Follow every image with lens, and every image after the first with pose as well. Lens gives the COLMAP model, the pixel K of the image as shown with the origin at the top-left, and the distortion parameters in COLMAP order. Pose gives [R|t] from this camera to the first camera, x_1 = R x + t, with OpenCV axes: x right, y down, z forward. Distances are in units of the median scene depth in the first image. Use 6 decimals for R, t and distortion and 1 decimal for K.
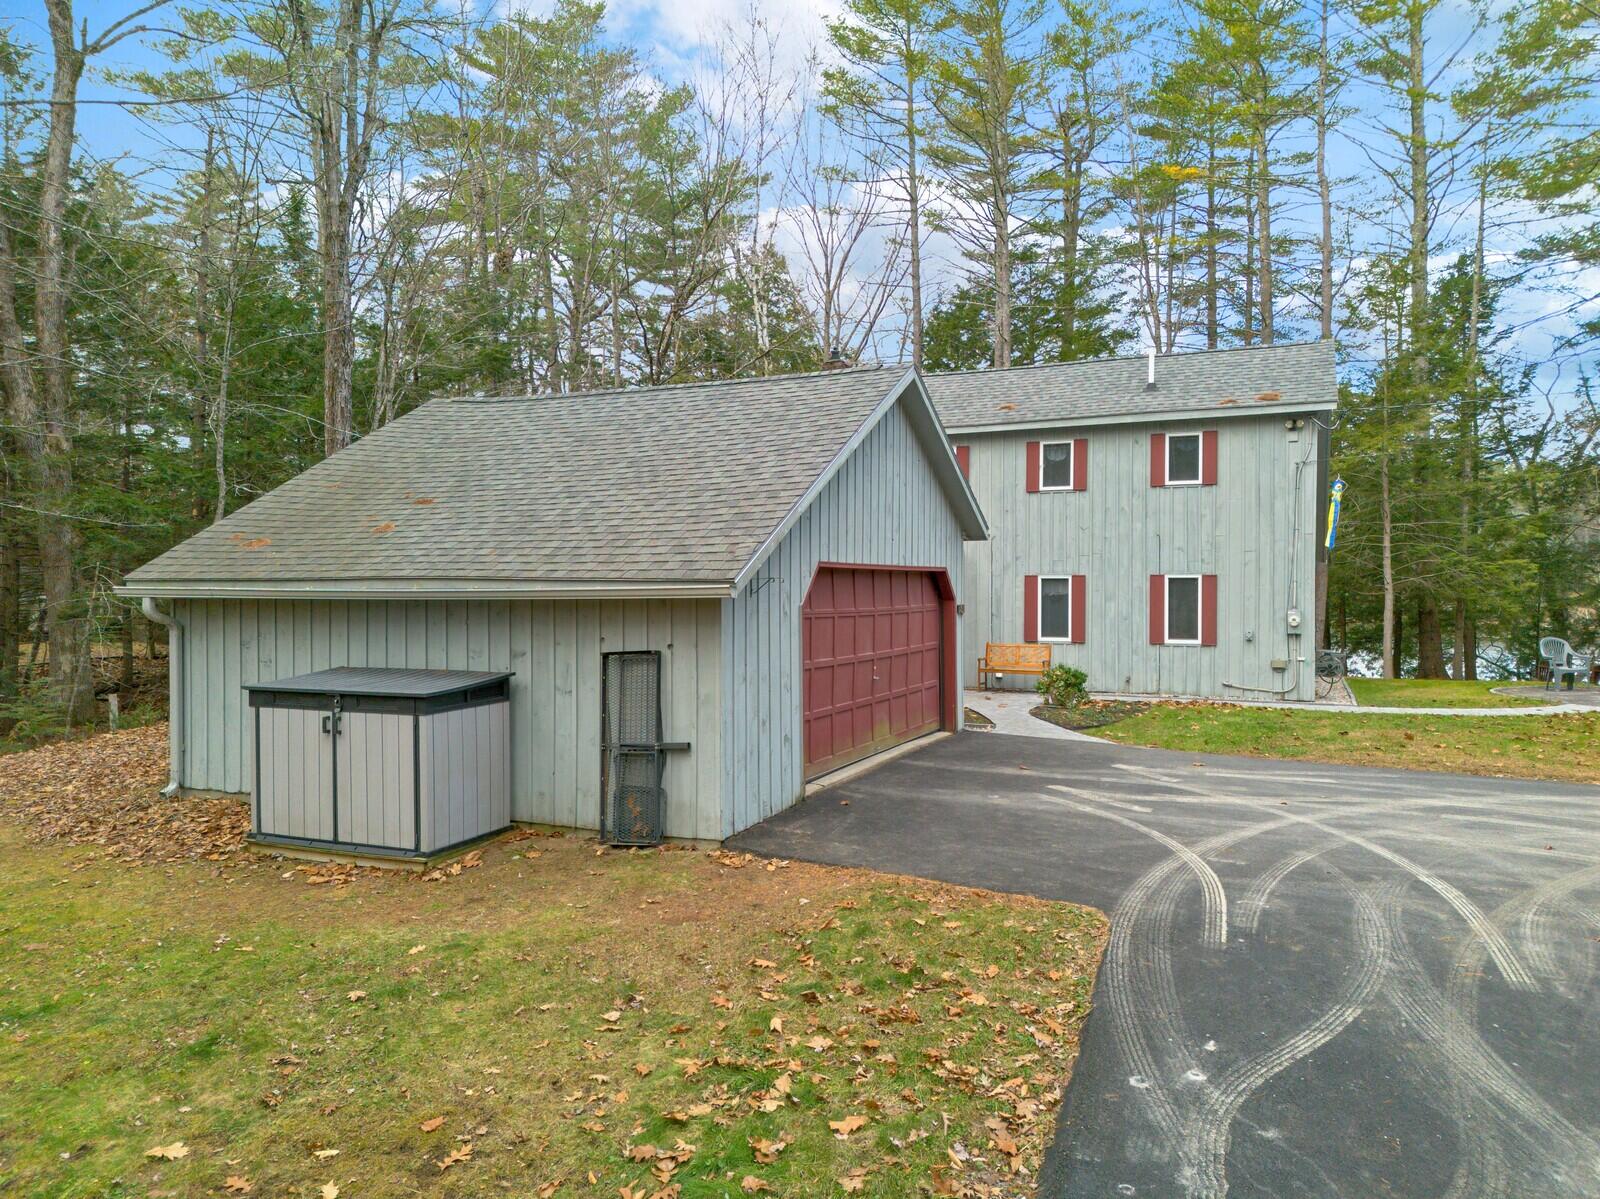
lens RADIAL K [[1162.5, 0, 814.5], [0, 1162.5, 596.1], [0, 0, 1]] dist [0.081292, -0.069359]
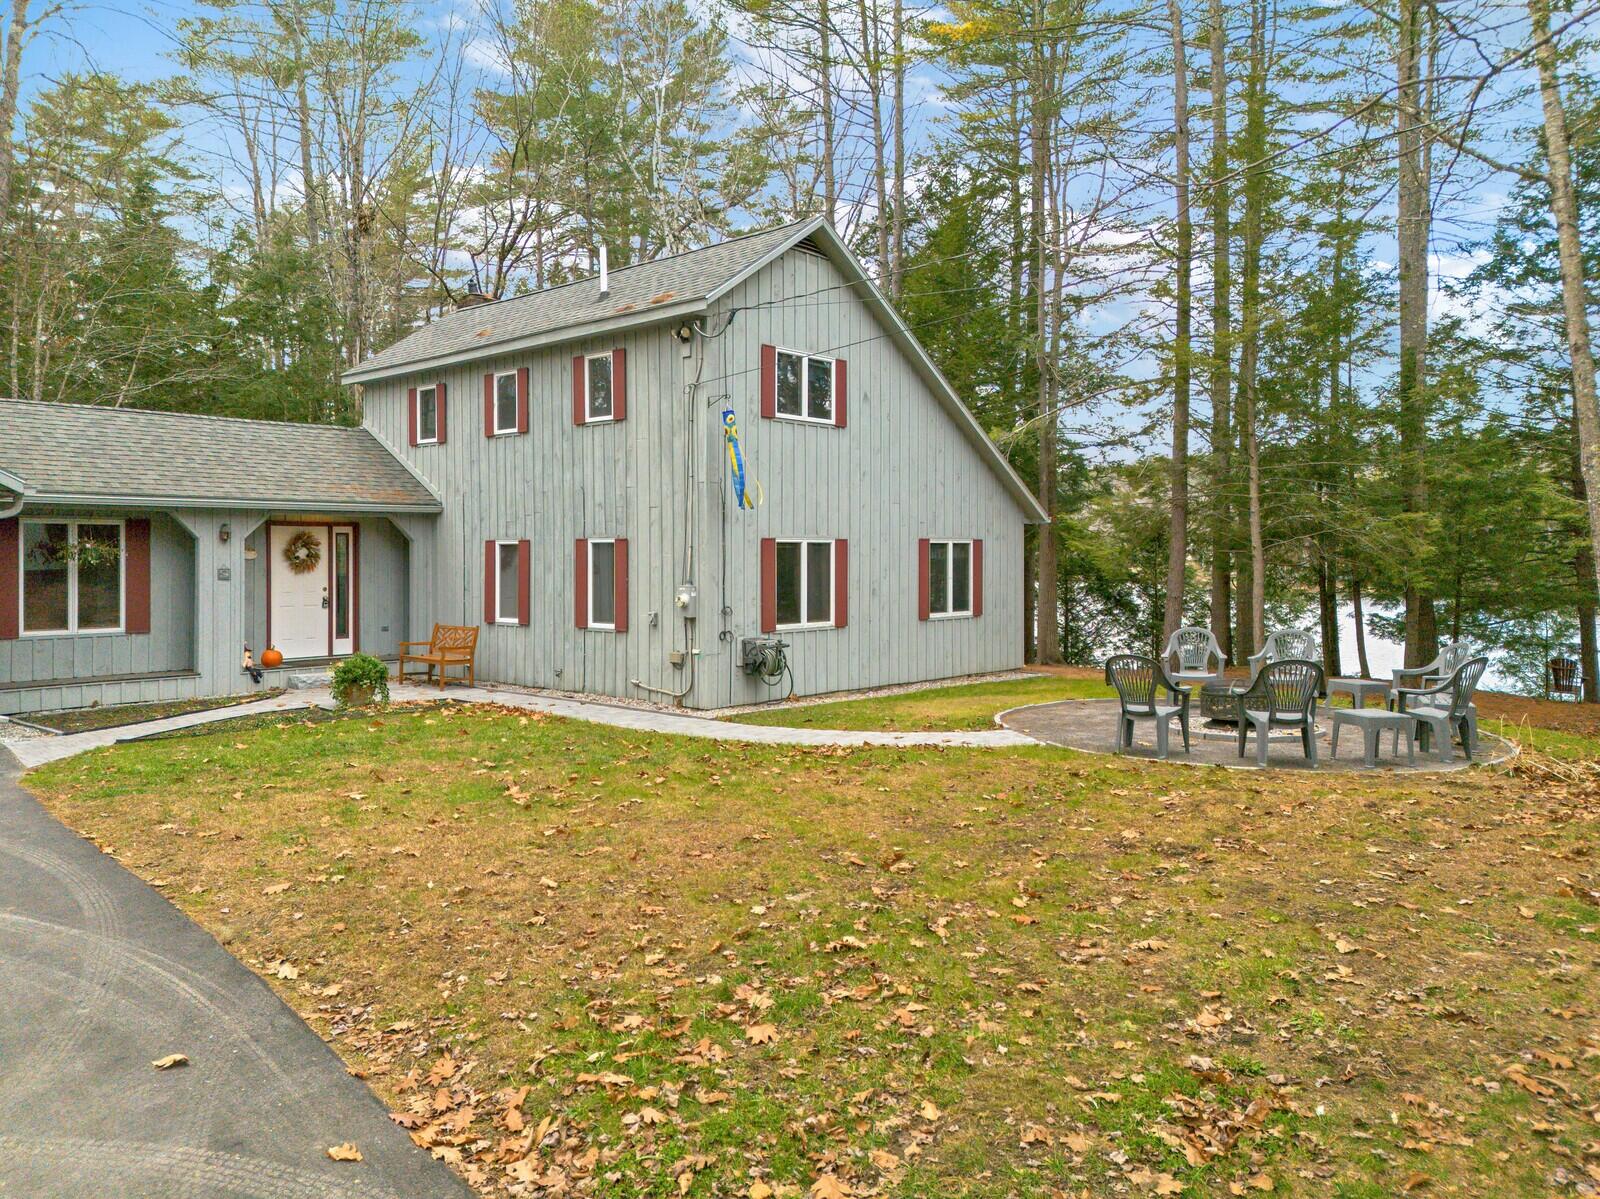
lens RADIAL K [[1162.5, 0, 827.8], [0, 1162.5, 569.5], [0, 0, 1]] dist [0.081292, -0.069359]
pose [[0.943193, 0.003339, -0.332229, 0.732928], [-0.001242, 0.999978, 0.006523, -0.003168], [0.332244, -0.005739, 0.943176, 0.337574]]
